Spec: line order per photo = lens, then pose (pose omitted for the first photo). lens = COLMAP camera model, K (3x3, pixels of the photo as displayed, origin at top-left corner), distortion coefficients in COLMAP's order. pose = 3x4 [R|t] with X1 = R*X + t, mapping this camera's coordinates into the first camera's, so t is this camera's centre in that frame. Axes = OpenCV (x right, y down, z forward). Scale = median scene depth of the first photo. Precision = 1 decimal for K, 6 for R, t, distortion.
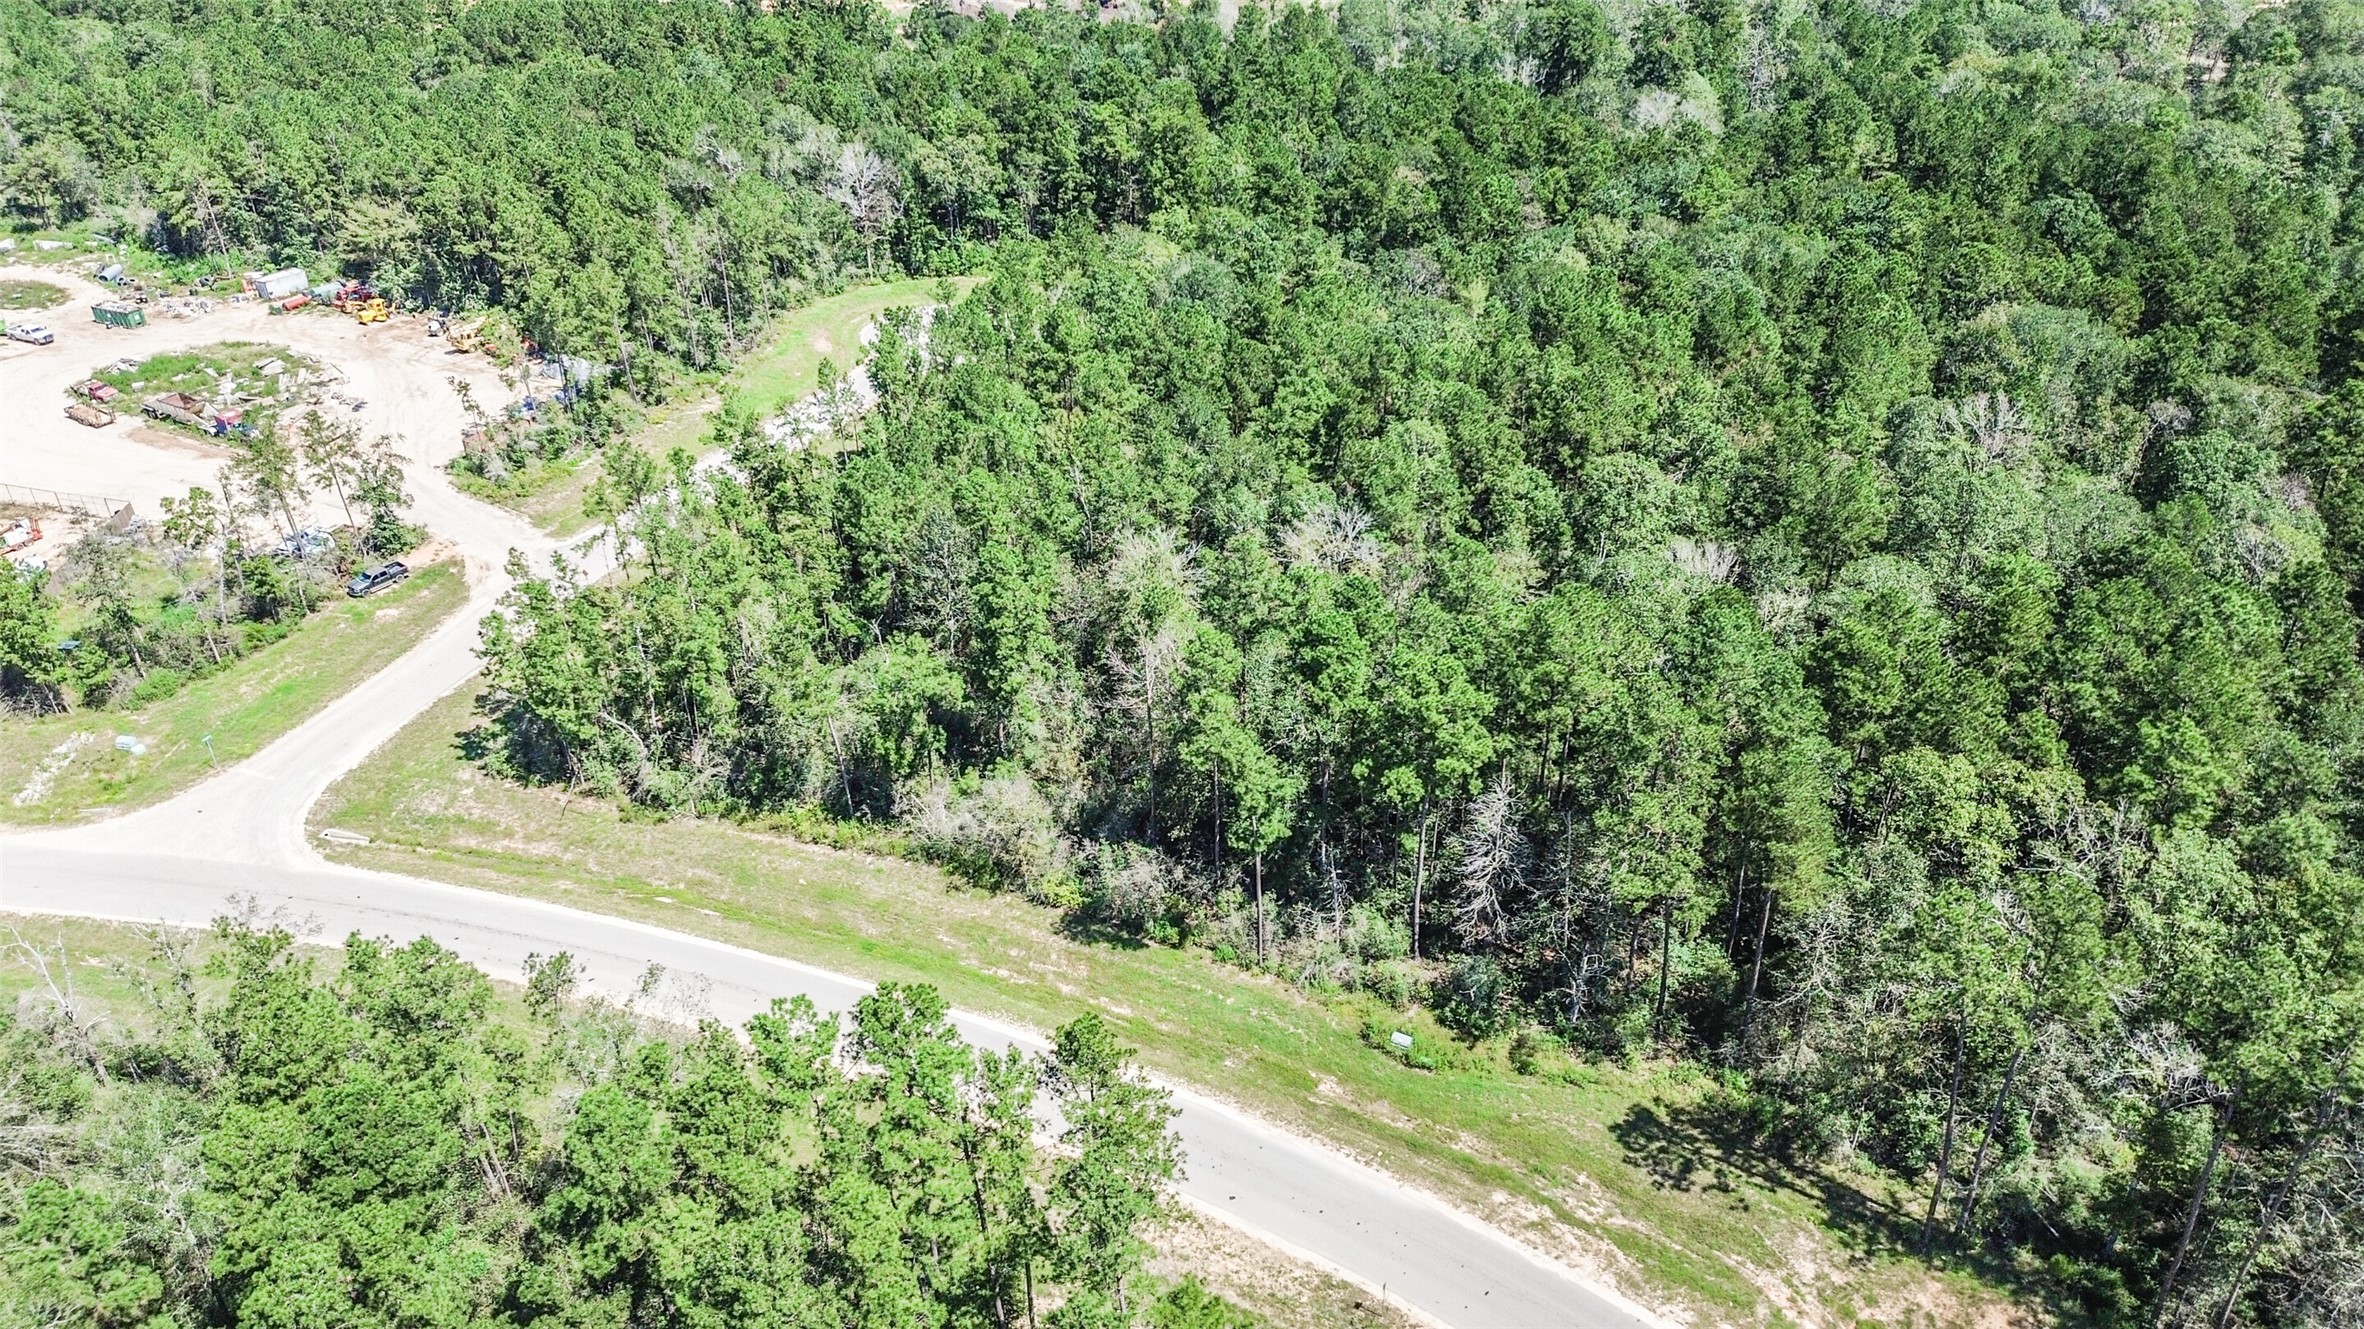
lens RADIAL K [[1649.9, 0, 1163.2], [0, 1649.9, 669.0], [0, 0, 1]] dist [0.073001, -0.046970]
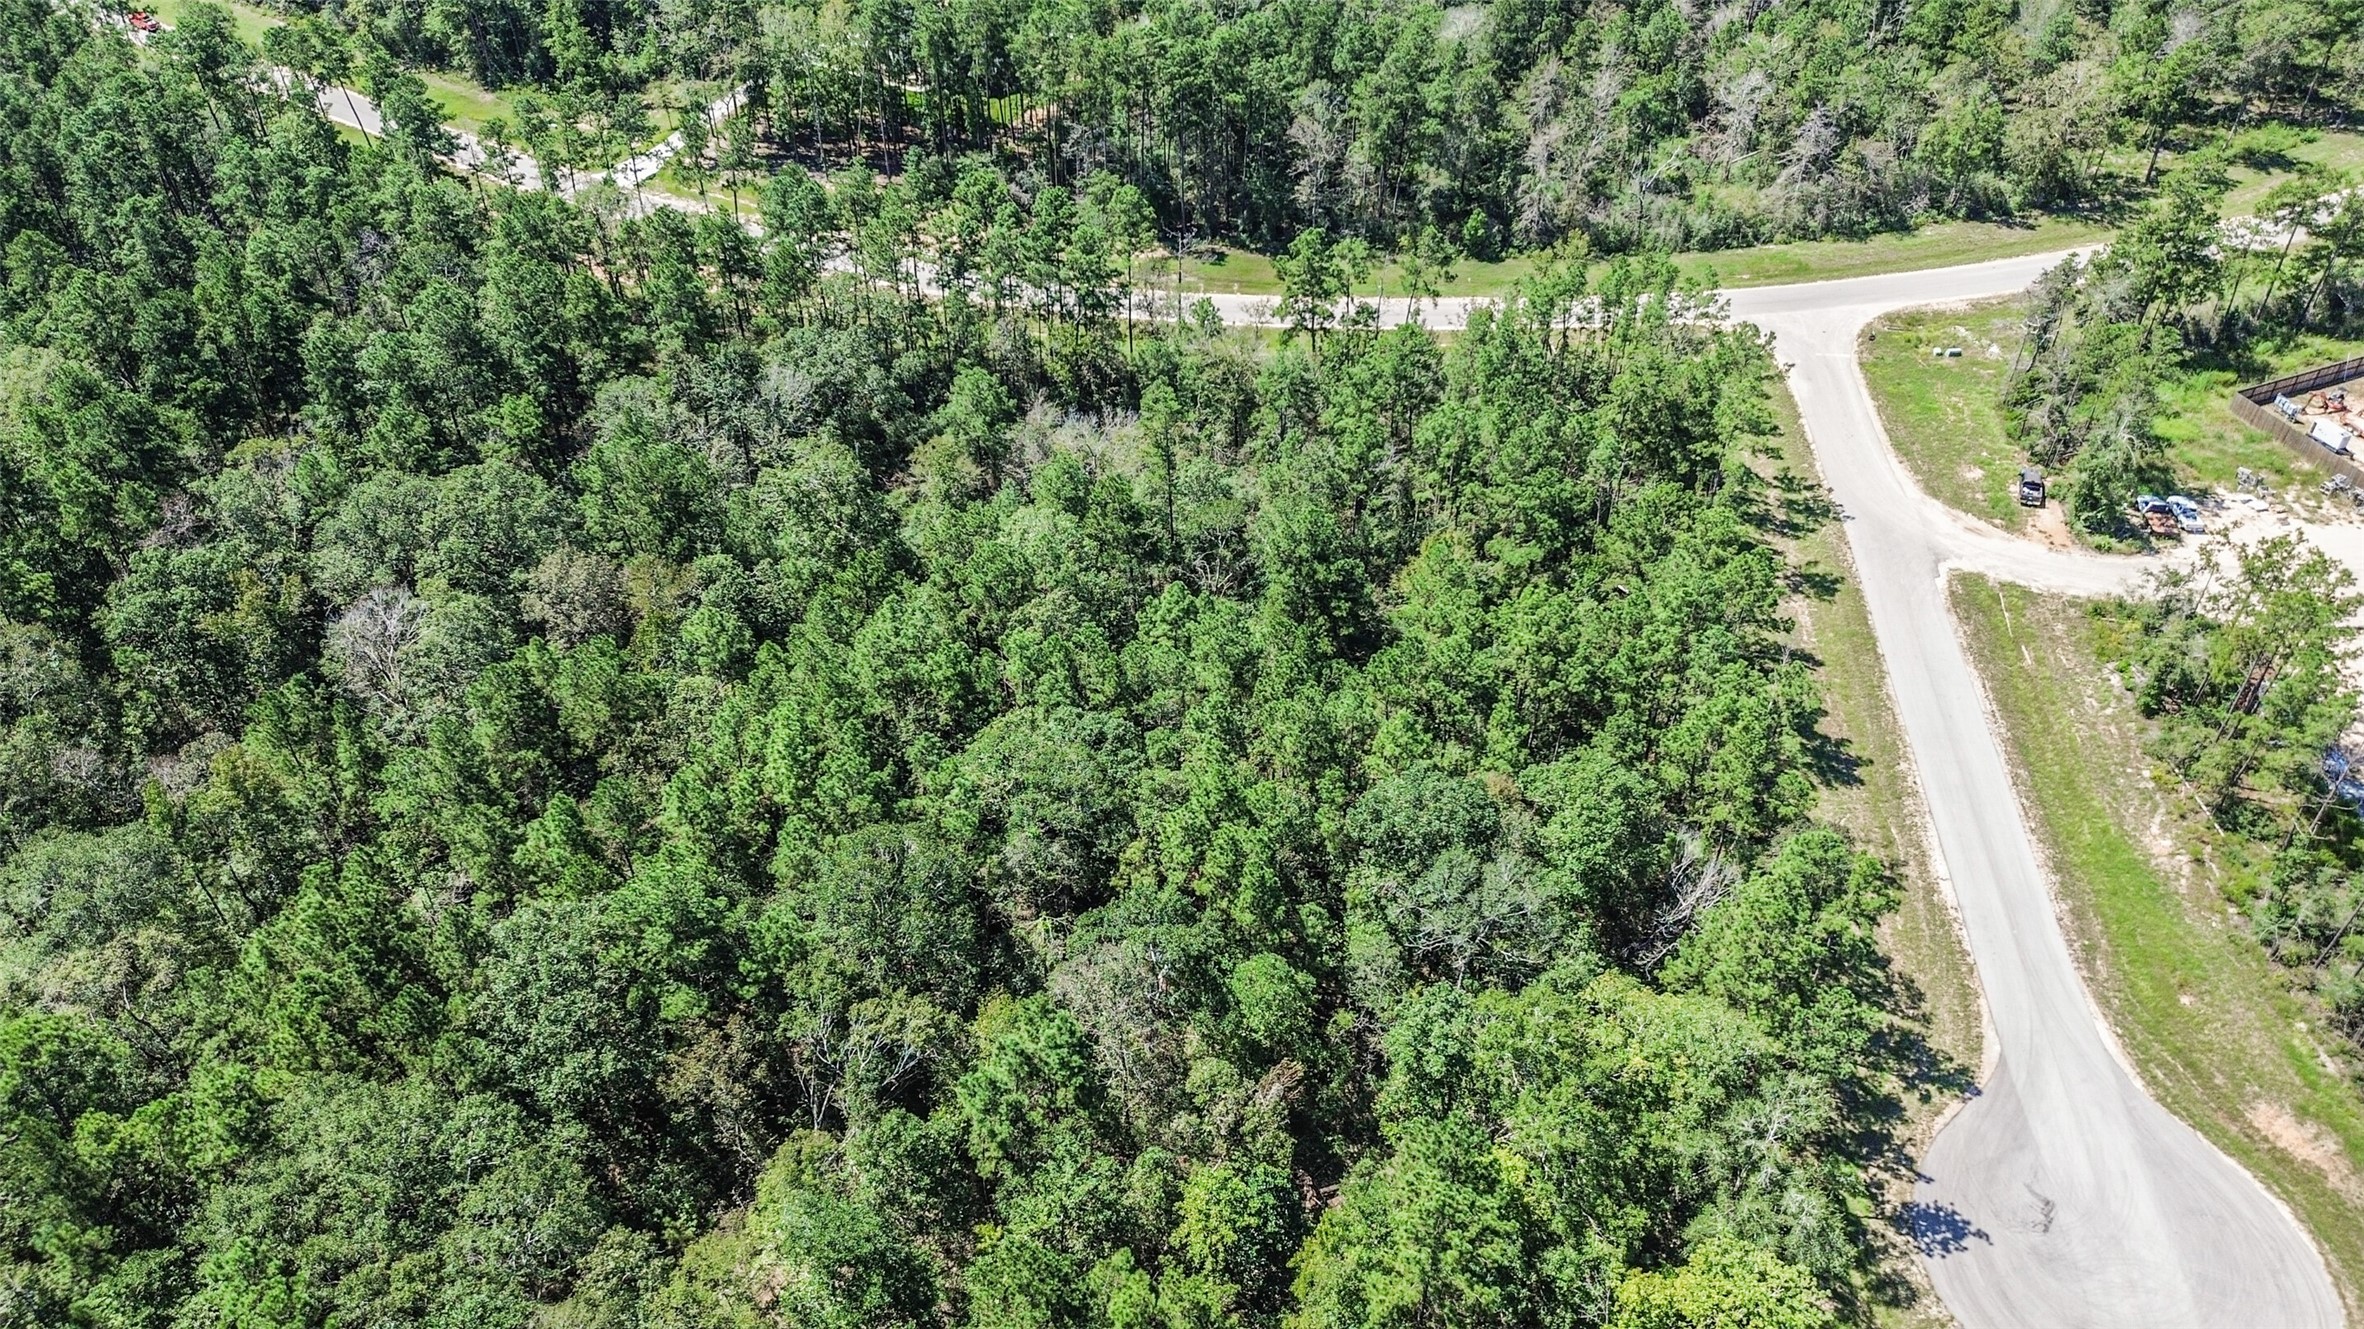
lens RADIAL K [[1649.9, 0, 1163.2], [0, 1649.9, 669.0], [0, 0, 1]] dist [0.073001, -0.046970]
pose [[-0.966538, 0.198583, -0.162384, 0.311901], [-0.090887, 0.326853, 0.940695, -1.220360], [0.239882, 0.923976, -0.297867, 1.656000]]
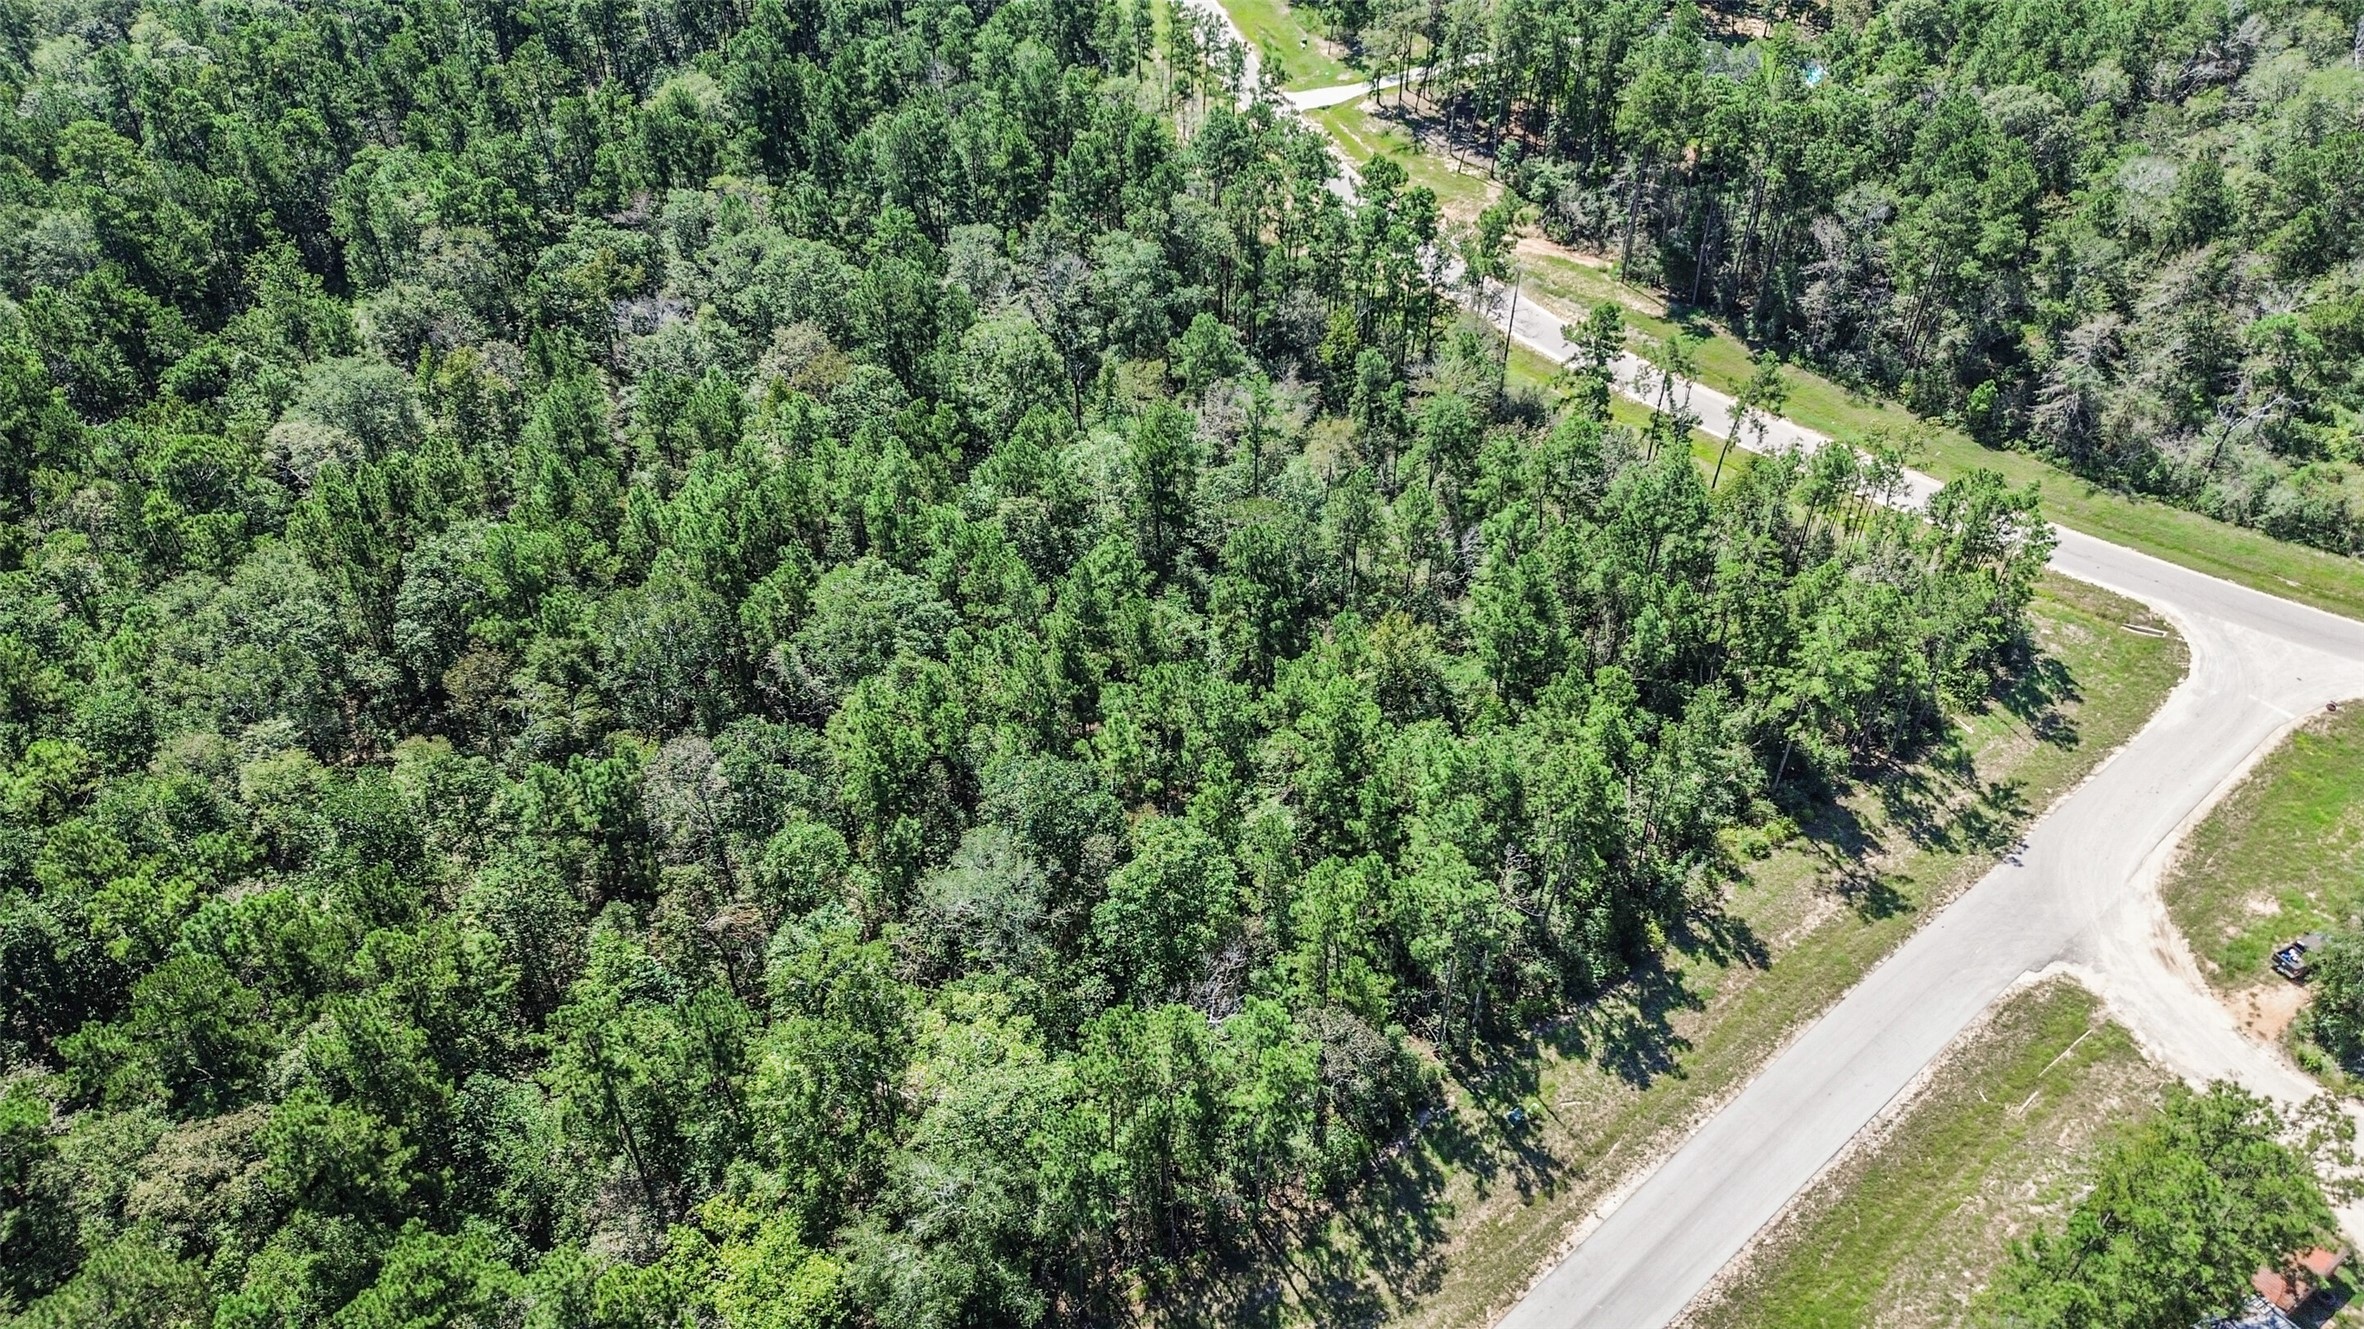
lens RADIAL K [[1649.9, 0, 1163.2], [0, 1649.9, 669.0], [0, 0, 1]] dist [0.073001, -0.046970]
pose [[-0.882451, -0.262724, 0.390201, -0.362342], [0.280666, 0.371616, 0.884945, -1.165798], [-0.377501, 0.890437, -0.254195, 1.634842]]
